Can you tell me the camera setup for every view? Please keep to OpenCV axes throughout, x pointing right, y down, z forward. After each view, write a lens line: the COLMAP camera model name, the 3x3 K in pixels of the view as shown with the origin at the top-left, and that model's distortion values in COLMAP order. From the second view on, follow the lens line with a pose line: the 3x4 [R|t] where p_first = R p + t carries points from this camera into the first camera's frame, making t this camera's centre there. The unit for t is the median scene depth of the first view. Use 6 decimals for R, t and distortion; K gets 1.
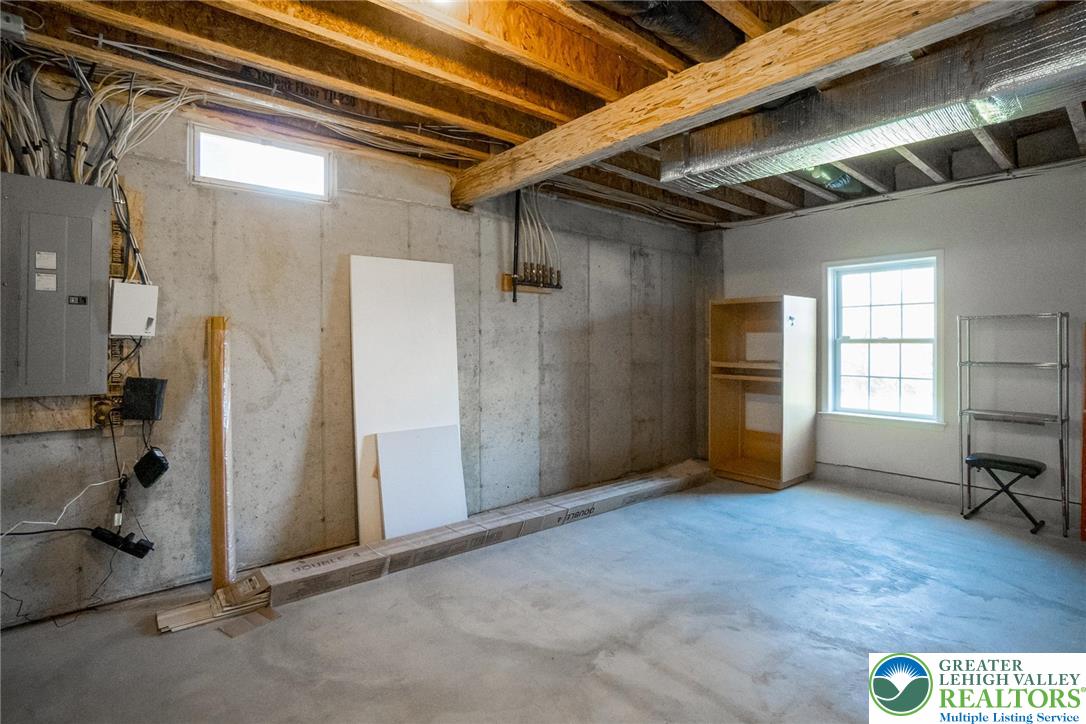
lens RADIAL K [[529.7, 0, 534.4], [0, 529.7, 343.8], [0, 0, 1]] dist [-0.021817, 0.000631]
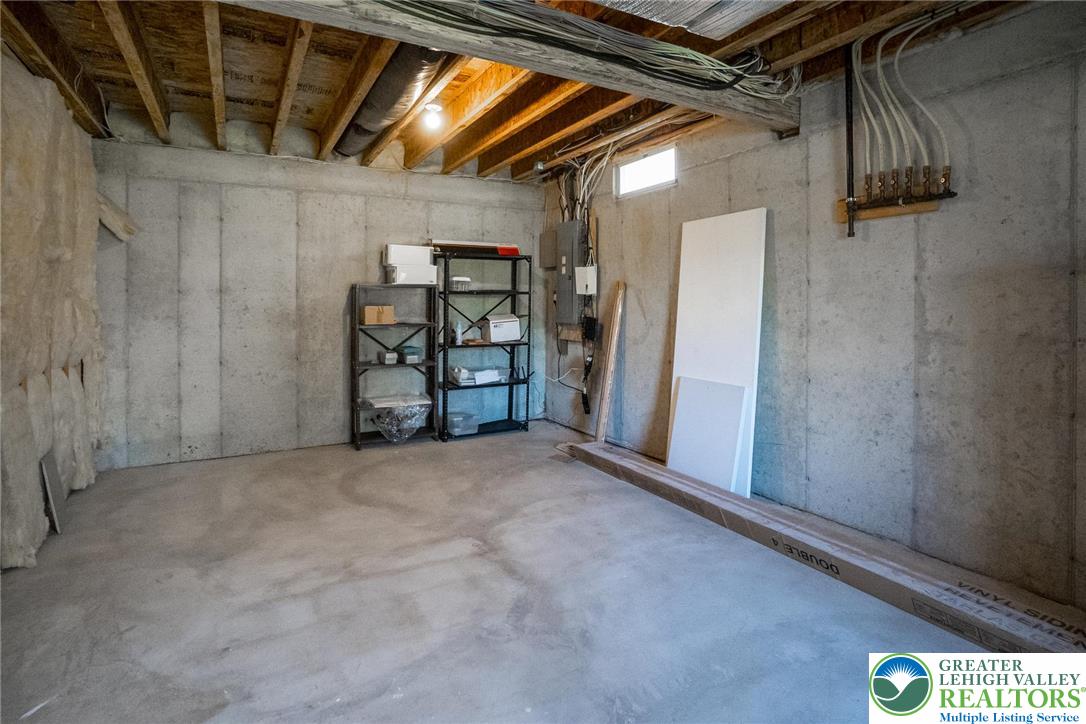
lens RADIAL K [[529.7, 0, 534.3], [0, 529.7, 301.6], [0, 0, 1]] dist [-0.021817, 0.000631]
pose [[-0.163866, 0.002240, -0.986480, 0.746655], [0.000715, 0.999997, 0.002152, 0.004502], [0.986482, -0.000353, -0.163867, 0.739116]]
